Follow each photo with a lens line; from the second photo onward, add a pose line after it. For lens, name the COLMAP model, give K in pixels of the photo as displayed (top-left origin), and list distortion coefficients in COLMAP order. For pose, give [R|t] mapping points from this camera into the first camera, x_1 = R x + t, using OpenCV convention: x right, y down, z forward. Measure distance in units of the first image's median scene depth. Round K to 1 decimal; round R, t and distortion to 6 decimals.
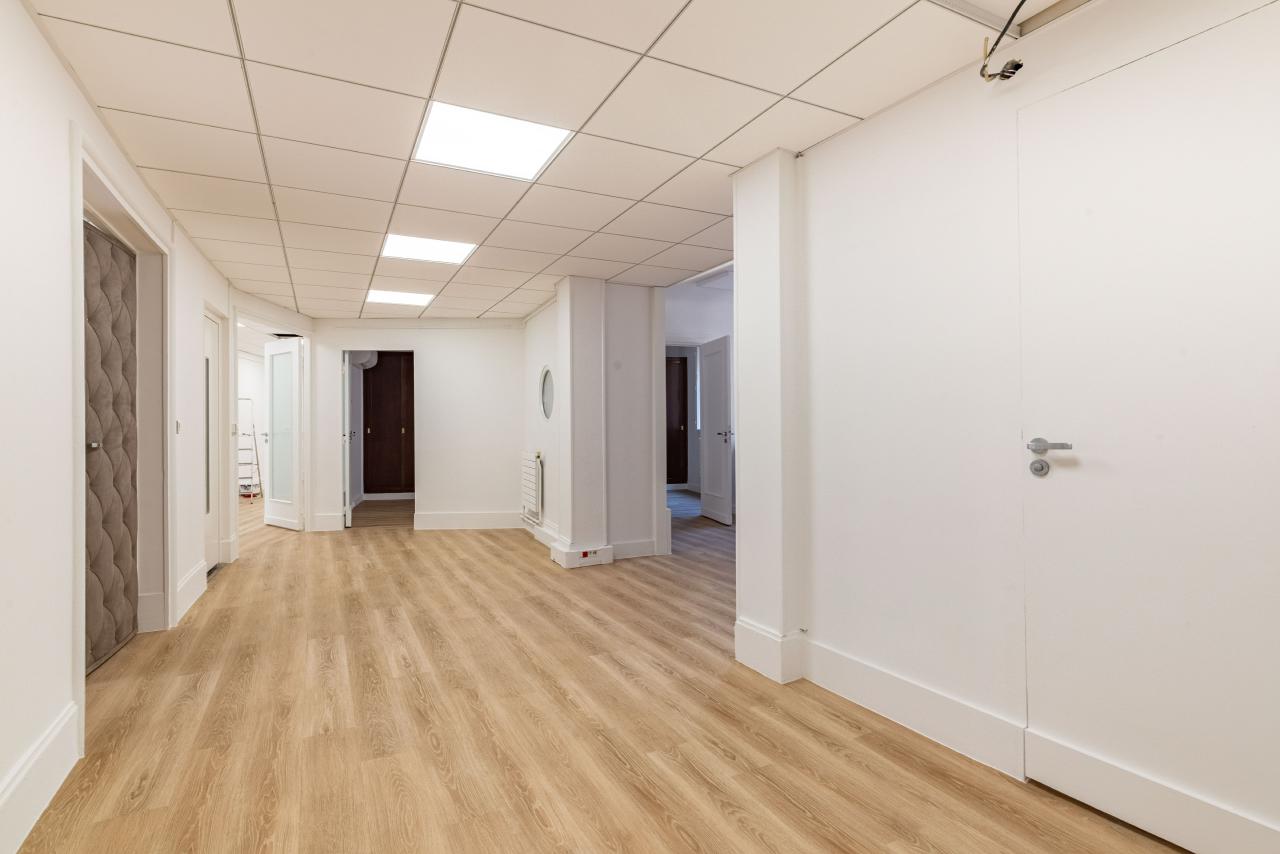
lens RADIAL K [[634.8, 0, 639.2], [0, 634.8, 424.9], [0, 0, 1]] dist [0.003048, 0.001631]
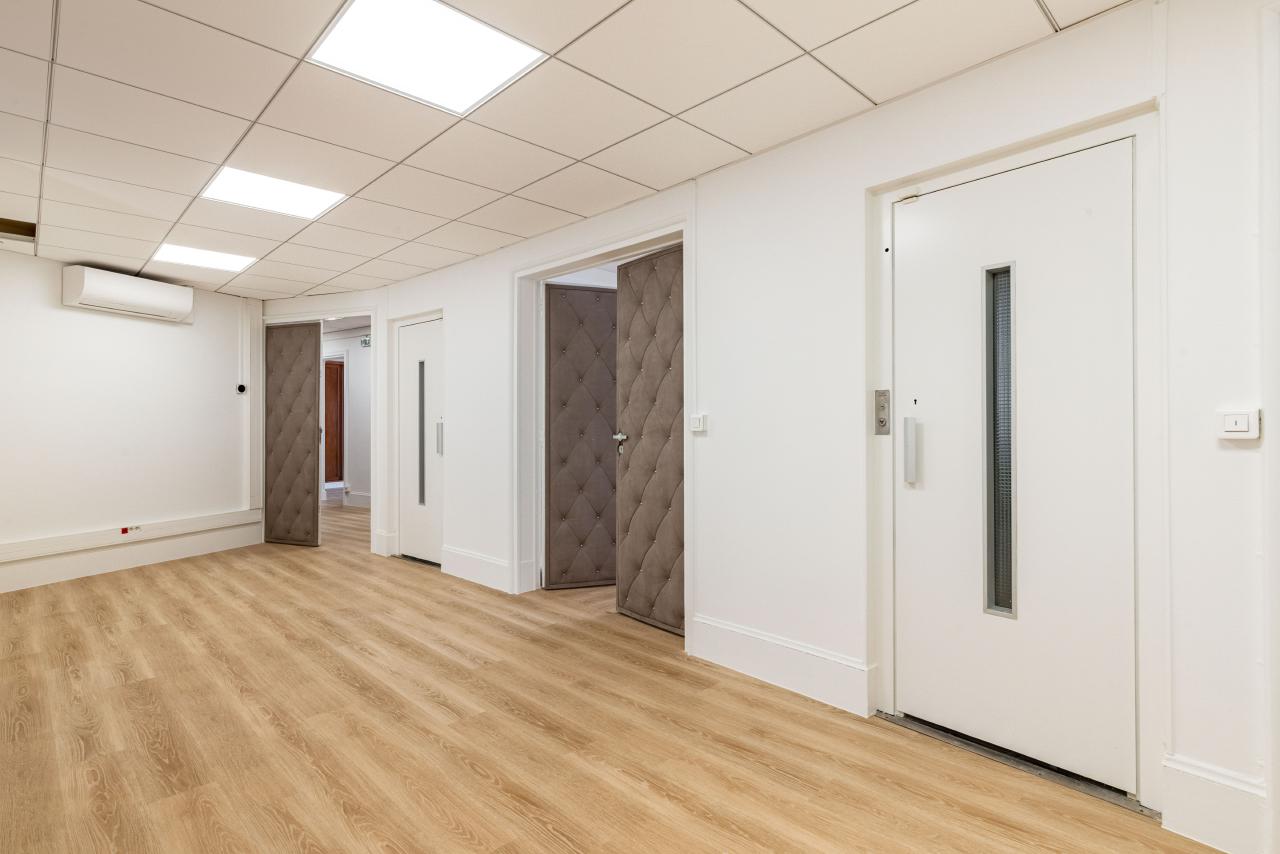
lens RADIAL K [[634.8, 0, 641.6], [0, 634.8, 419.4], [0, 0, 1]] dist [0.003048, 0.001631]
pose [[-0.953027, 0.007240, -0.302799, -0.468525], [0.010083, 0.999919, -0.007825, 0.003999], [0.302718, -0.010511, -0.953022, 2.071280]]
